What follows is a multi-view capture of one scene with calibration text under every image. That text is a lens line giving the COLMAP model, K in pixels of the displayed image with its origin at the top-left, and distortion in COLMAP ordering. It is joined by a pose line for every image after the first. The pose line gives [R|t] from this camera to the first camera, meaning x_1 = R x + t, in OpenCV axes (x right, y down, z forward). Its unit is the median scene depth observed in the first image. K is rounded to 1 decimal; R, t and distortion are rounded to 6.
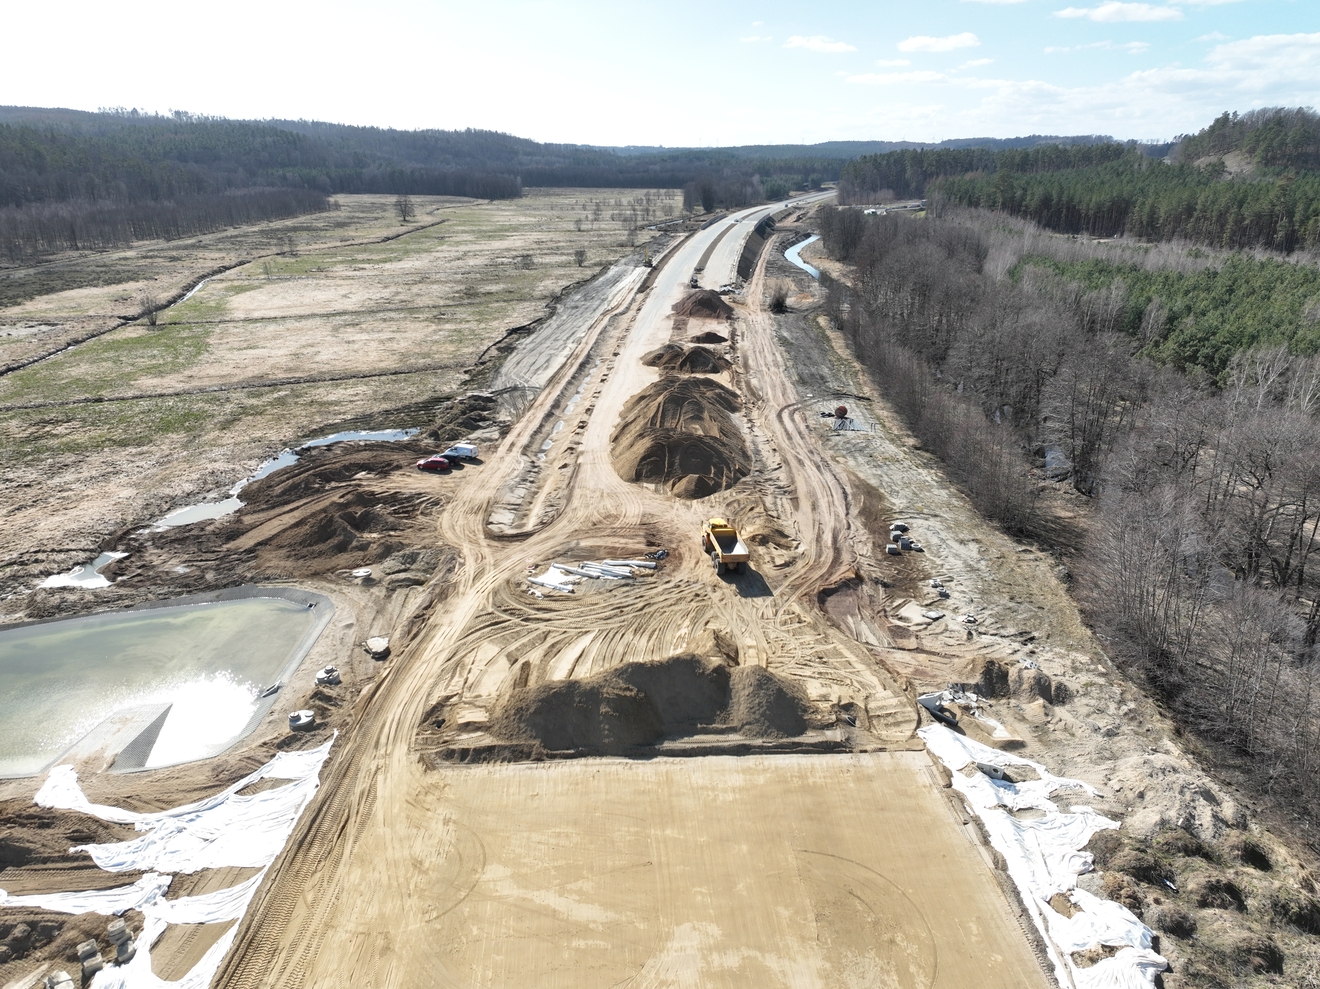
lens RADIAL K [[914.3, 0, 660.0], [0, 914.3, 494.5], [0, 0, 1]] dist [0.008232, 0.004367]
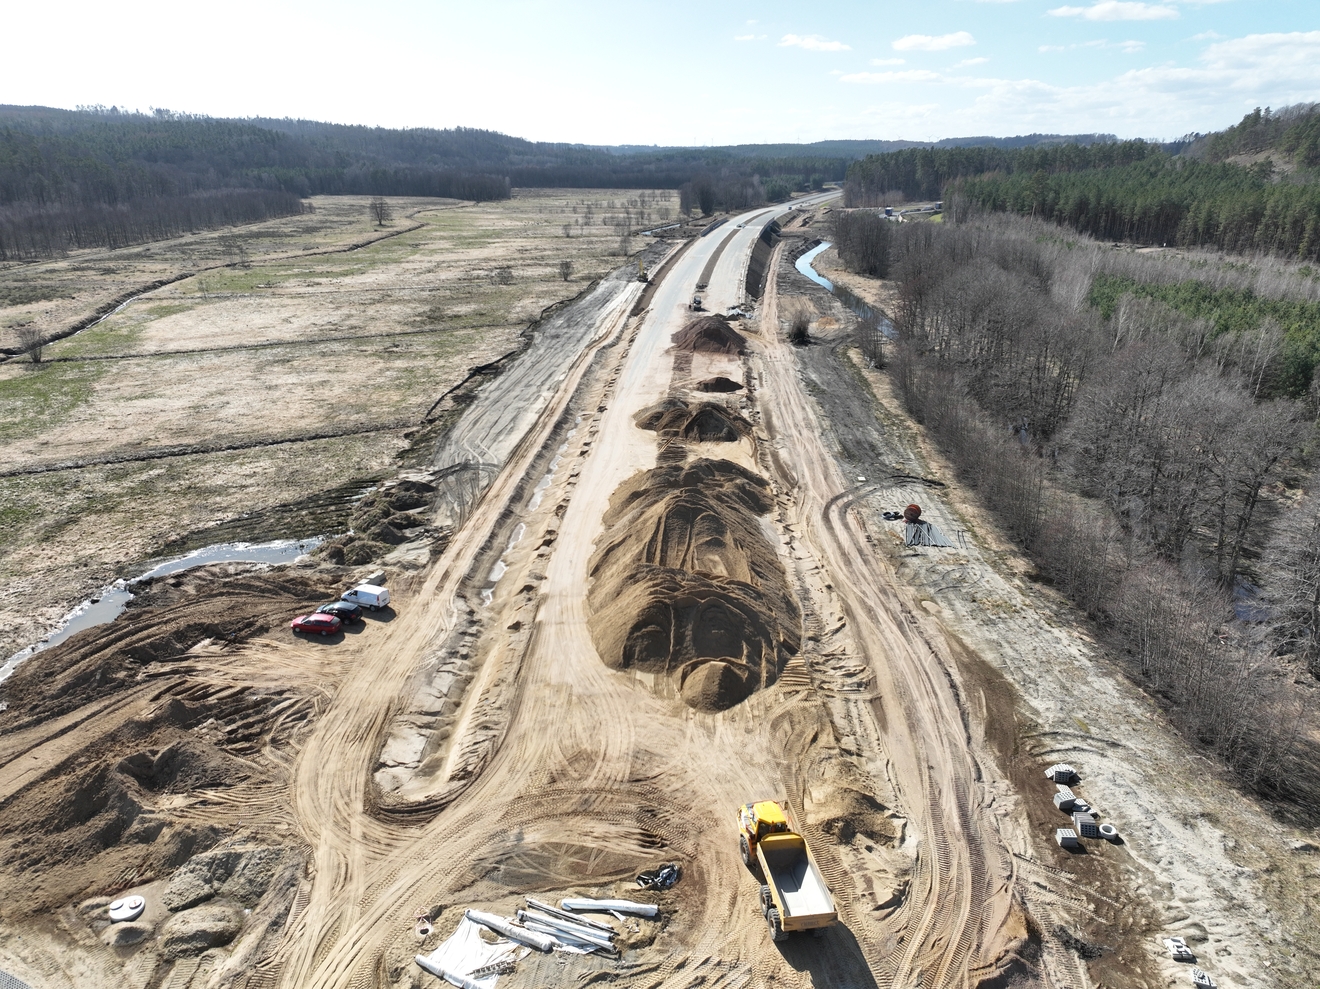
lens RADIAL K [[914.3, 0, 660.0], [0, 914.3, 494.5], [0, 0, 1]] dist [0.008232, 0.004367]
pose [[0.999984, -0.002315, 0.005122, -0.002639], [0.002311, 0.999997, 0.000752, -0.078902], [-0.005124, -0.000740, 0.999987, 0.212672]]
